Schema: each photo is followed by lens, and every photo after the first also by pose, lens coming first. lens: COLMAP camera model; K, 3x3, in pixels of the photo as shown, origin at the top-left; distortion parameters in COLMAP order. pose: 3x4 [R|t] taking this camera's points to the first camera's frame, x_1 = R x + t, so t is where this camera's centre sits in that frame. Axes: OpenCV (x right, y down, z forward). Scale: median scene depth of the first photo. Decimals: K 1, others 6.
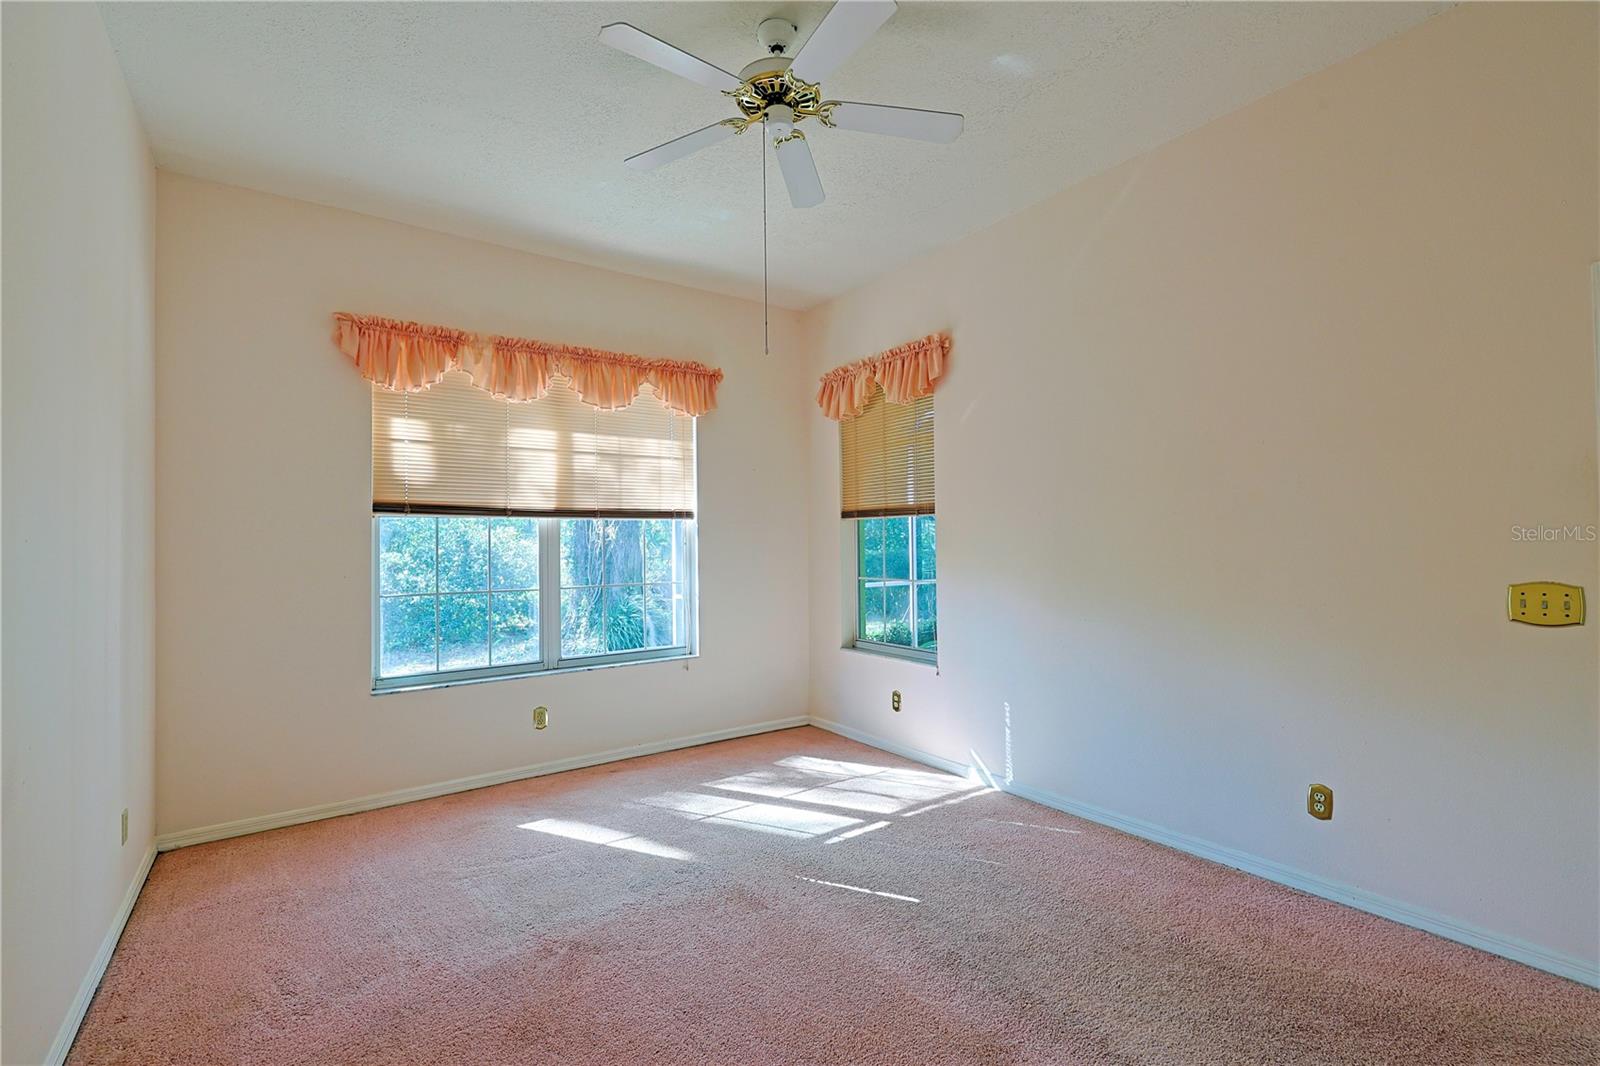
lens RADIAL K [[712.2, 0, 803.0], [0, 712.2, 530.1], [0, 0, 1]] dist [0.000282, 0.000785]
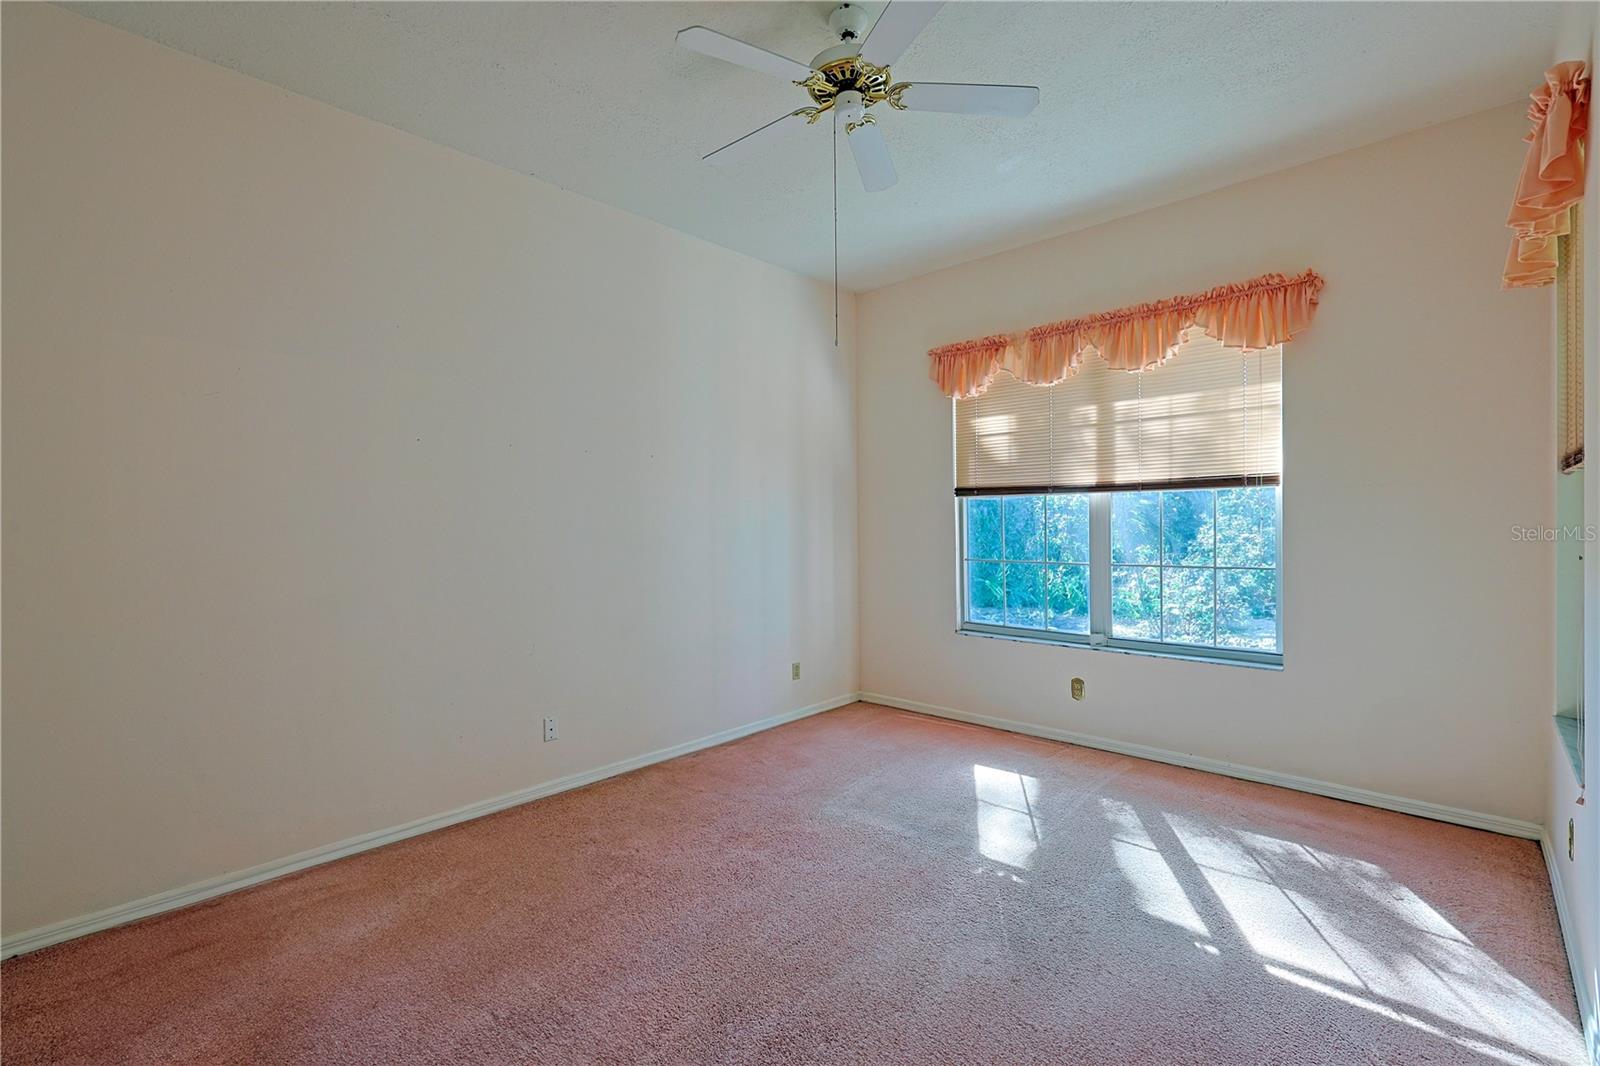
lens RADIAL K [[712.2, 0, 793.4], [0, 712.2, 523.6], [0, 0, 1]] dist [0.000282, 0.000785]
pose [[0.179879, 0.010712, -0.983630, 0.550399], [0.025909, 0.999542, 0.015624, -0.000735], [0.983347, -0.028295, 0.179519, 0.412763]]
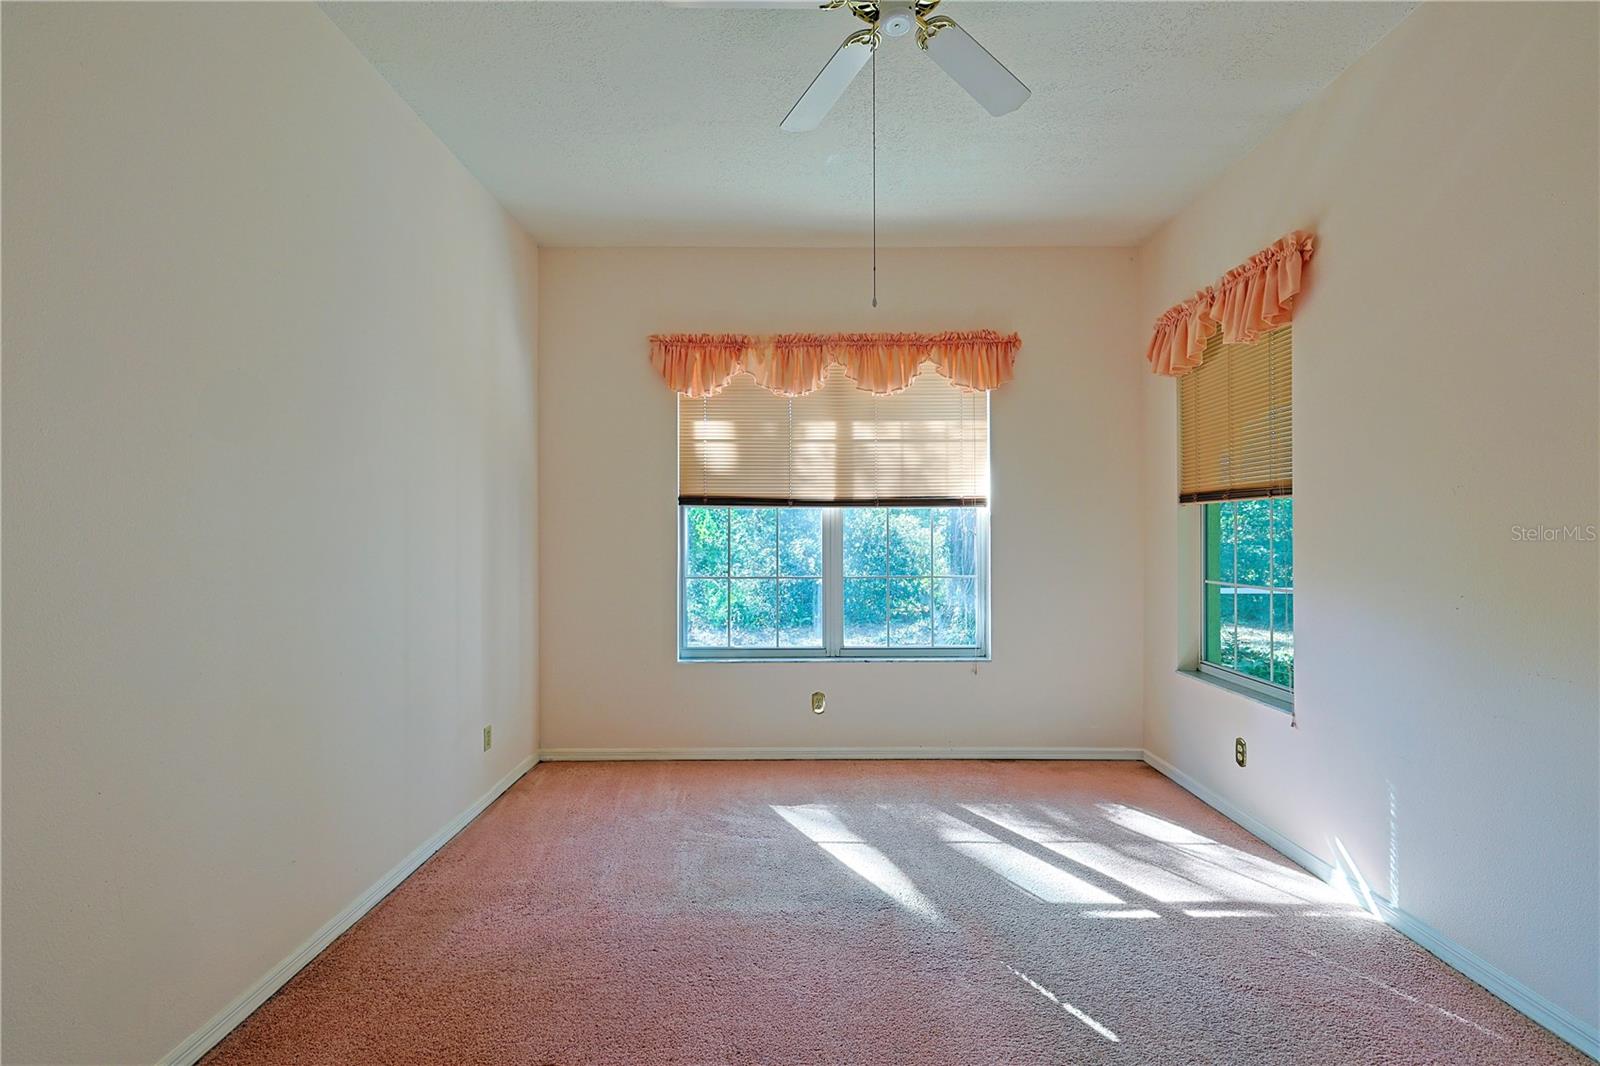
lens RADIAL K [[712.2, 0, 799.8], [0, 712.2, 529.9], [0, 0, 1]] dist [0.000282, 0.000785]
pose [[0.811165, 0.006540, -0.584781, 0.202846], [0.002632, 0.999887, 0.014833, -0.000260], [0.584812, -0.013571, 0.811055, 0.154588]]
